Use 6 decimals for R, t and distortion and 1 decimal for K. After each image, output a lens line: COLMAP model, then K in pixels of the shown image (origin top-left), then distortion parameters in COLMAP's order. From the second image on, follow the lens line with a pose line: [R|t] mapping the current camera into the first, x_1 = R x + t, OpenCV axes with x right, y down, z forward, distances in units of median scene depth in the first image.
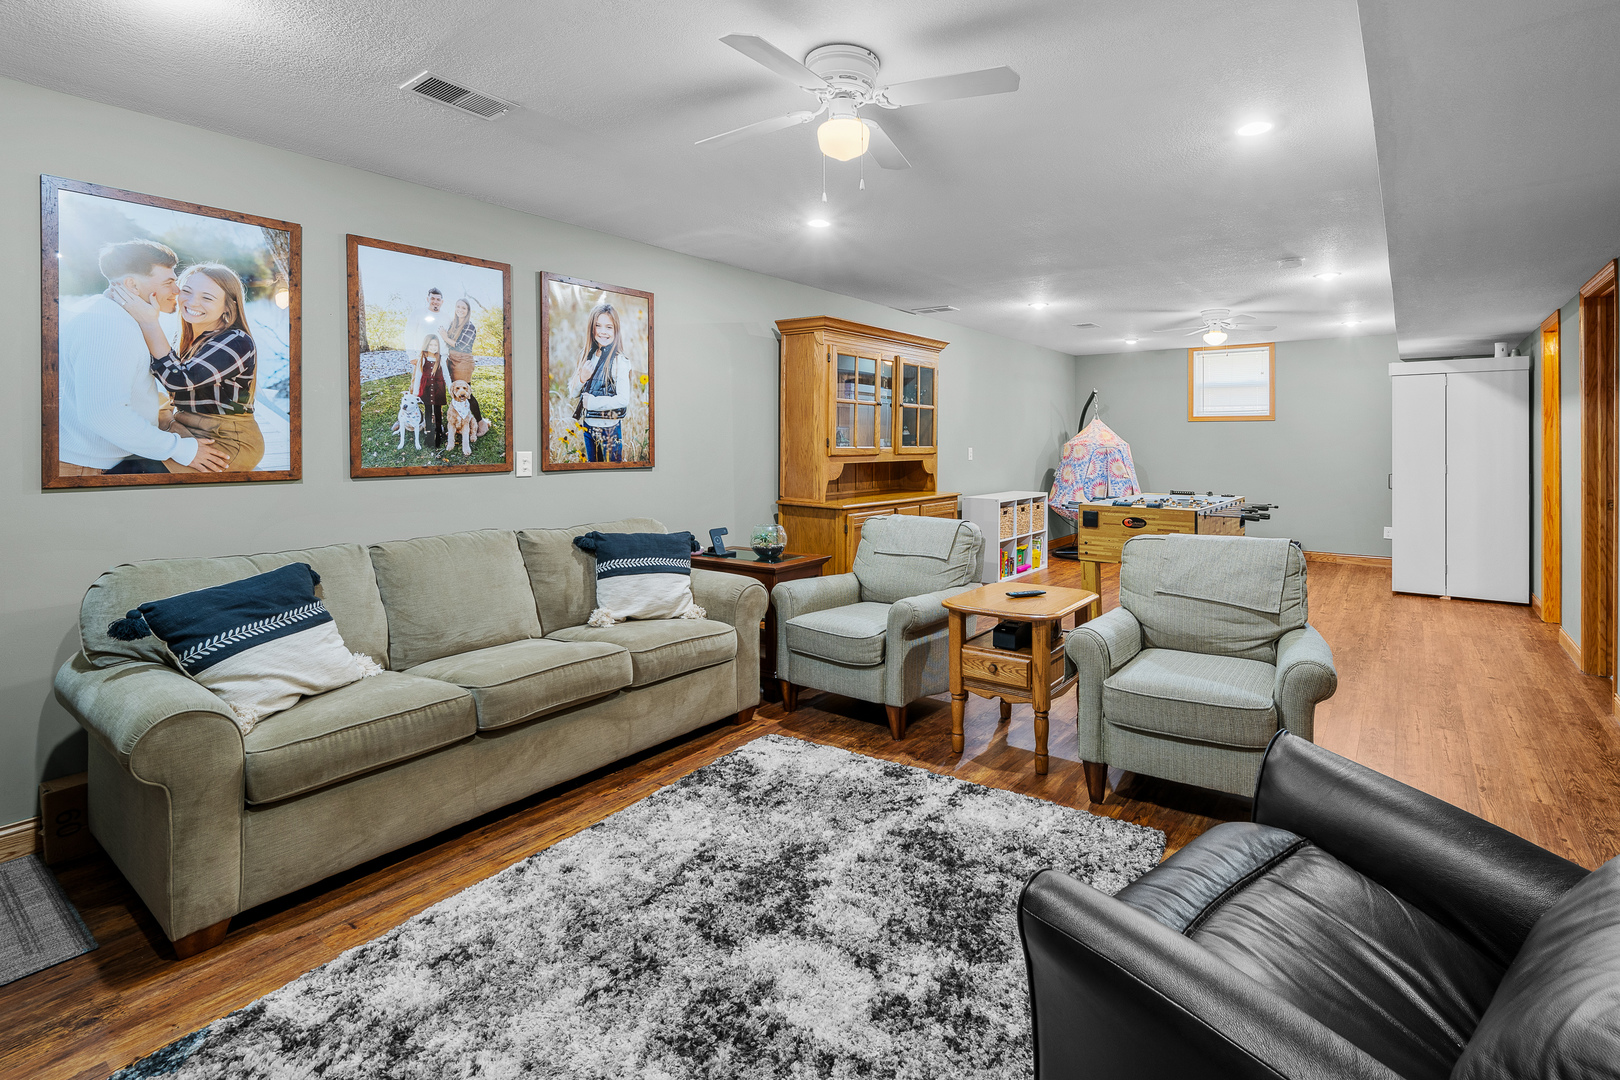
lens RADIAL K [[756.0, 0, 873.3], [0, 756.0, 440.1], [0, 0, 1]] dist [-0.000916, -0.000290]
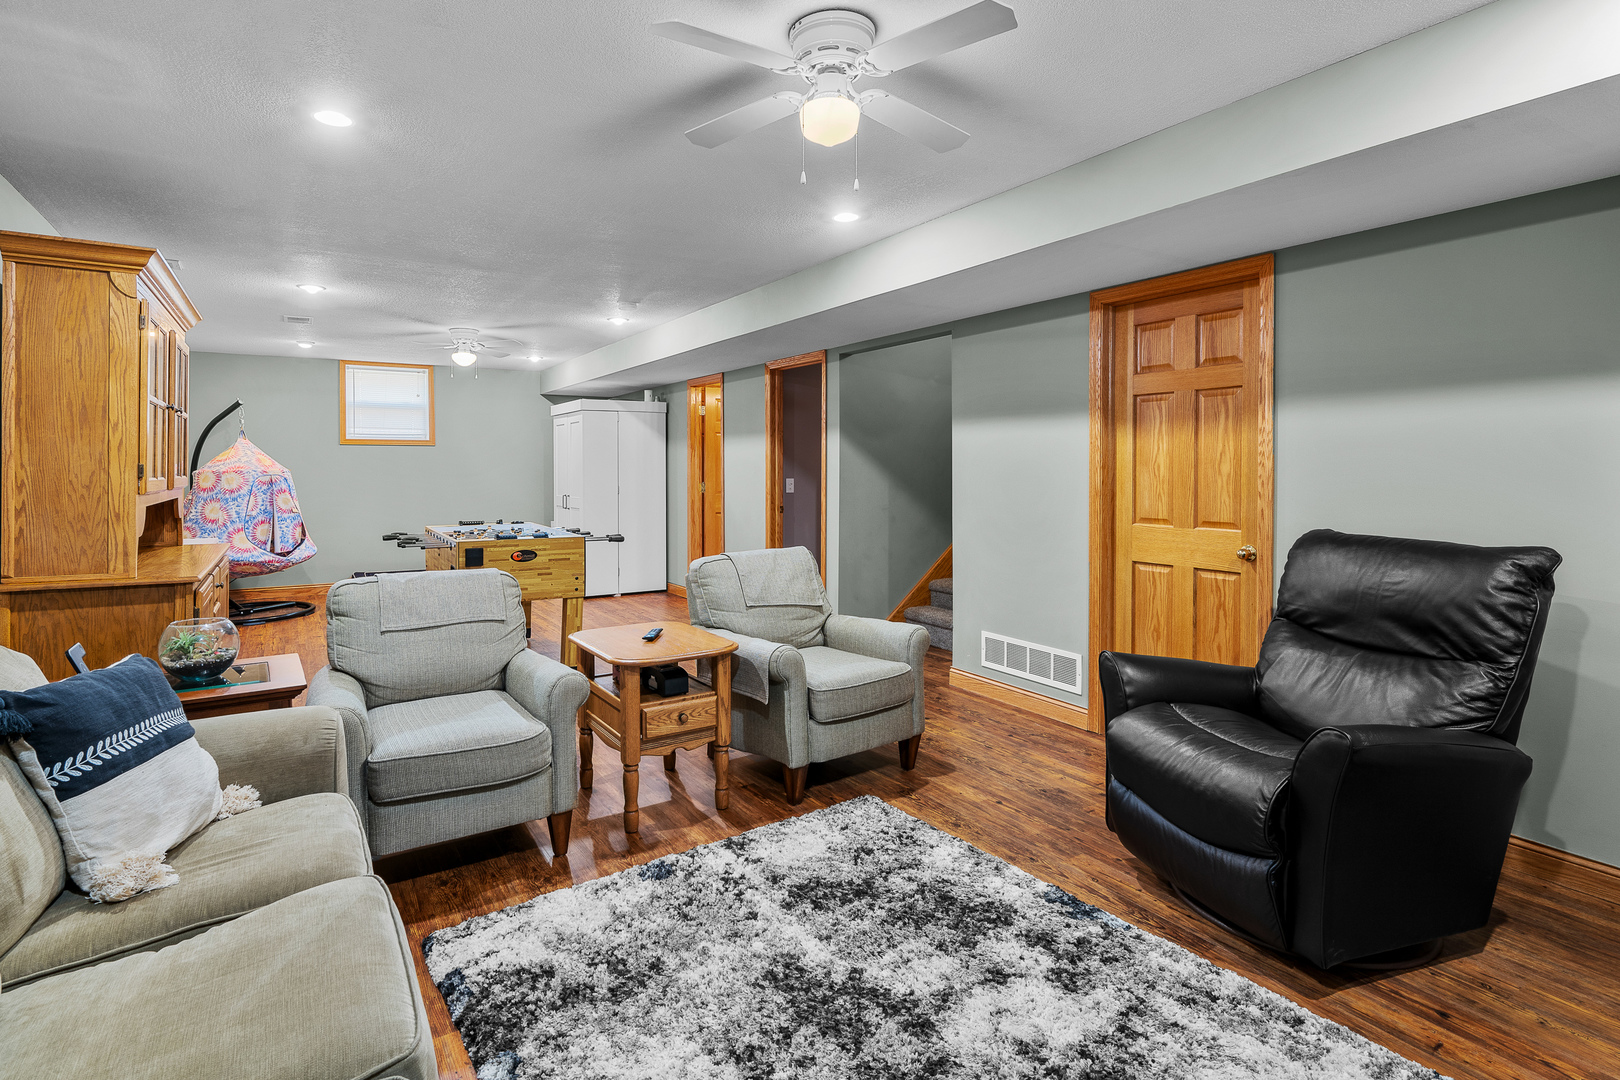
lens RADIAL K [[807.5, 0, 769.0], [0, 807.5, 474.4], [0, 0, 1]] dist [0.002726, 0.000597]
pose [[0.406210, -0.010946, 0.913714, -0.787434], [-0.000129, 0.999928, 0.012037, -0.004056], [-0.913780, -0.005008, 0.406179, 0.585177]]
